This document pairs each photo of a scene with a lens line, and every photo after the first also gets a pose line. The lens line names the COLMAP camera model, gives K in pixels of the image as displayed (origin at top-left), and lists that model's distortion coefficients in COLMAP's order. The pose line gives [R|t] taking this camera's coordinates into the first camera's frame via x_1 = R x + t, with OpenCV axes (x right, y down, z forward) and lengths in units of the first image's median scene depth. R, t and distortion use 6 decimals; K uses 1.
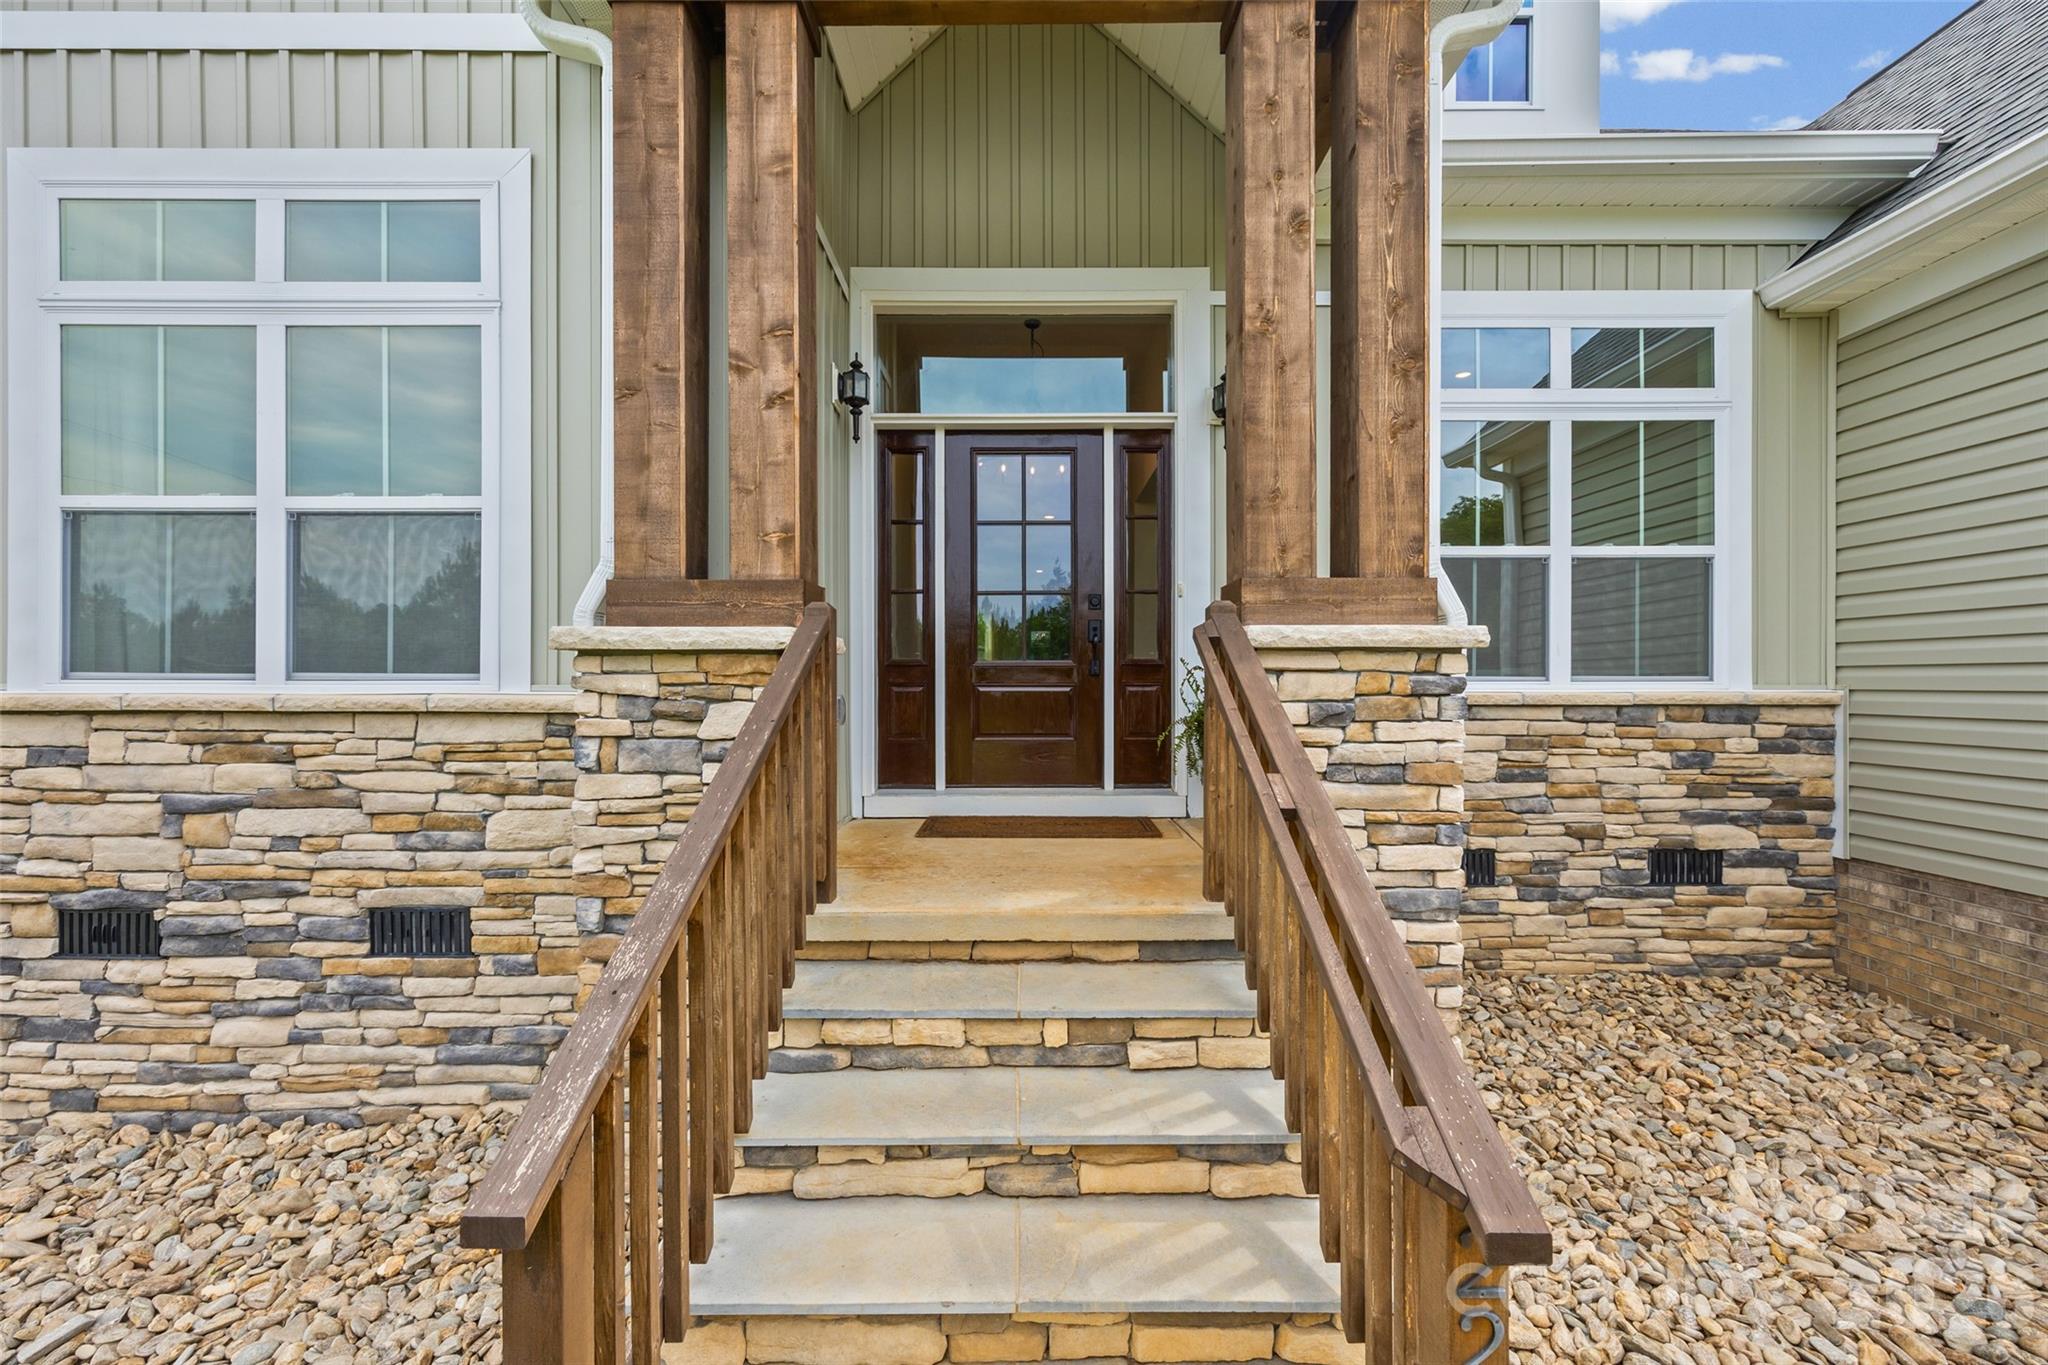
lens RADIAL K [[862.4, 0, 1015.8], [0, 862.4, 685.4], [0, 0, 1]] dist [0.003113, 0.000200]
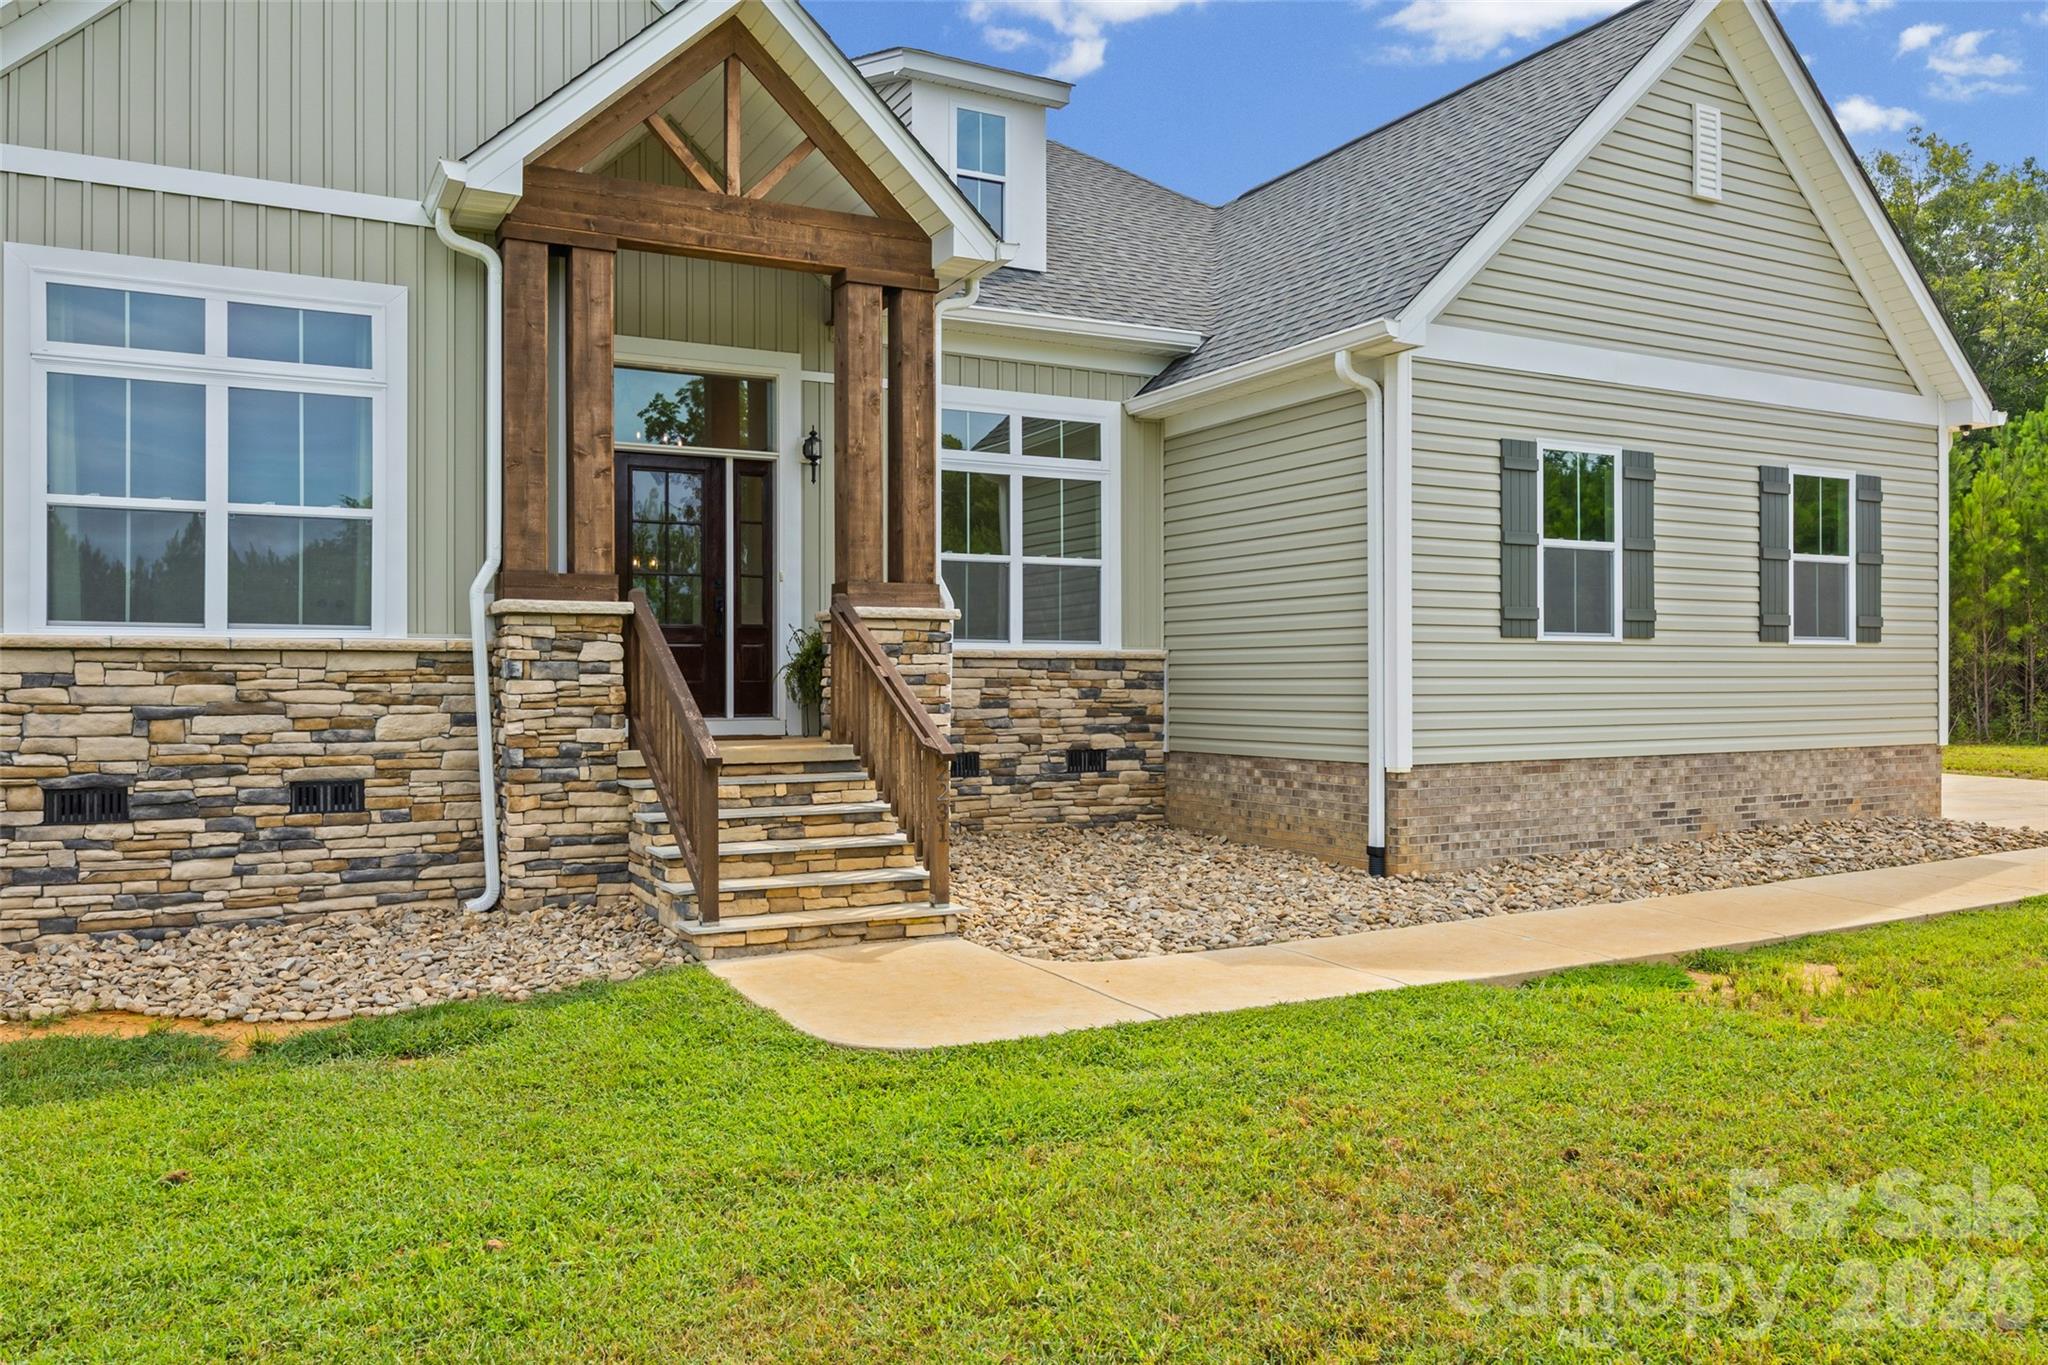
lens RADIAL K [[1507.1, 0, 1032.5], [0, 1507.1, 668.0], [0, 0, 1]] dist [-0.019826, -0.000955]
pose [[0.880286, 0.002196, 0.474439, -0.850773], [0.003596, 0.999930, -0.011300, 0.095263], [-0.474430, 0.011653, 0.880216, -1.889602]]
